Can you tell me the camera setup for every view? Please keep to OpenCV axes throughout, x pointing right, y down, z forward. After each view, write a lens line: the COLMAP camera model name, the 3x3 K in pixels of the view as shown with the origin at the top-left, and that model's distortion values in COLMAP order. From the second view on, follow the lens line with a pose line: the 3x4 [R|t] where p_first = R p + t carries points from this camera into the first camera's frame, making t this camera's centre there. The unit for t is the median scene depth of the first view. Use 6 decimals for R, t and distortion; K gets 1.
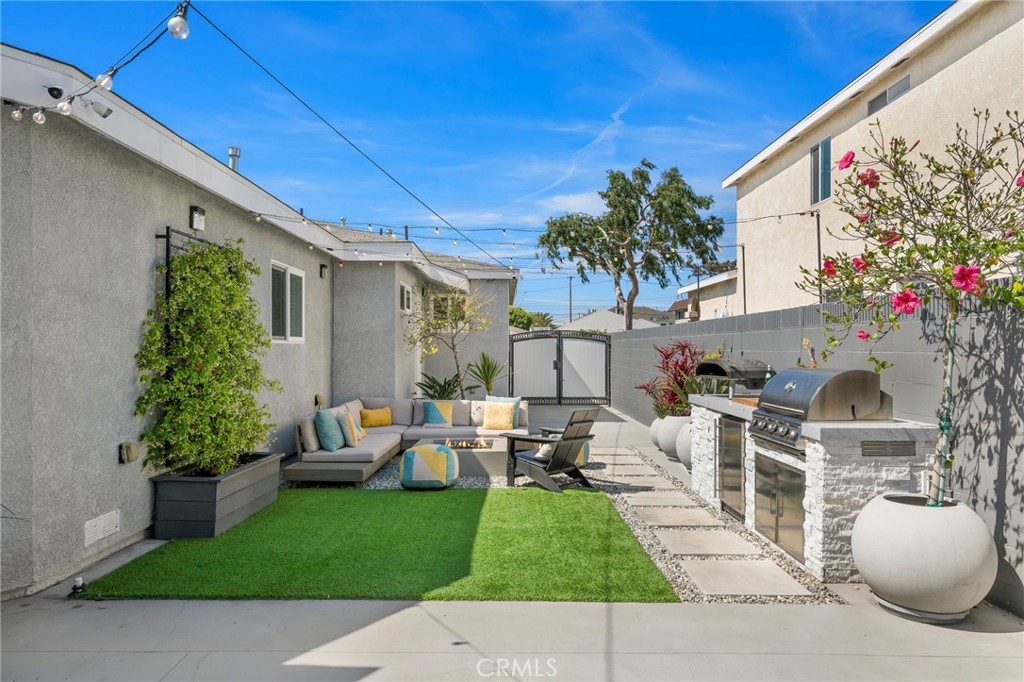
lens RADIAL K [[685.3, 0, 512.0], [0, 685.3, 341.0], [0, 0, 1]] dist [0.001283, 0.000666]
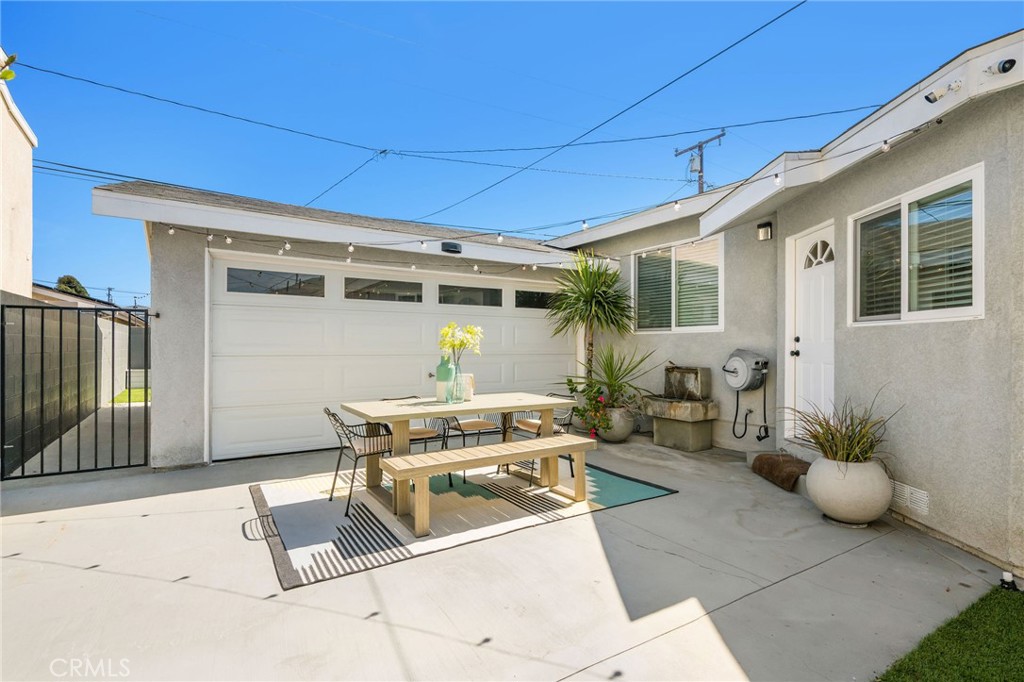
lens RADIAL K [[471.7, 0, 512.0], [0, 471.7, 341.0], [0, 0, 1]] dist [-0.000394, -0.000003]
pose [[-0.837610, -0.003565, -0.546258, 0.290325], [0.006900, 0.999830, -0.017105, 0.034718], [0.546226, -0.018096, -0.837443, 1.186784]]
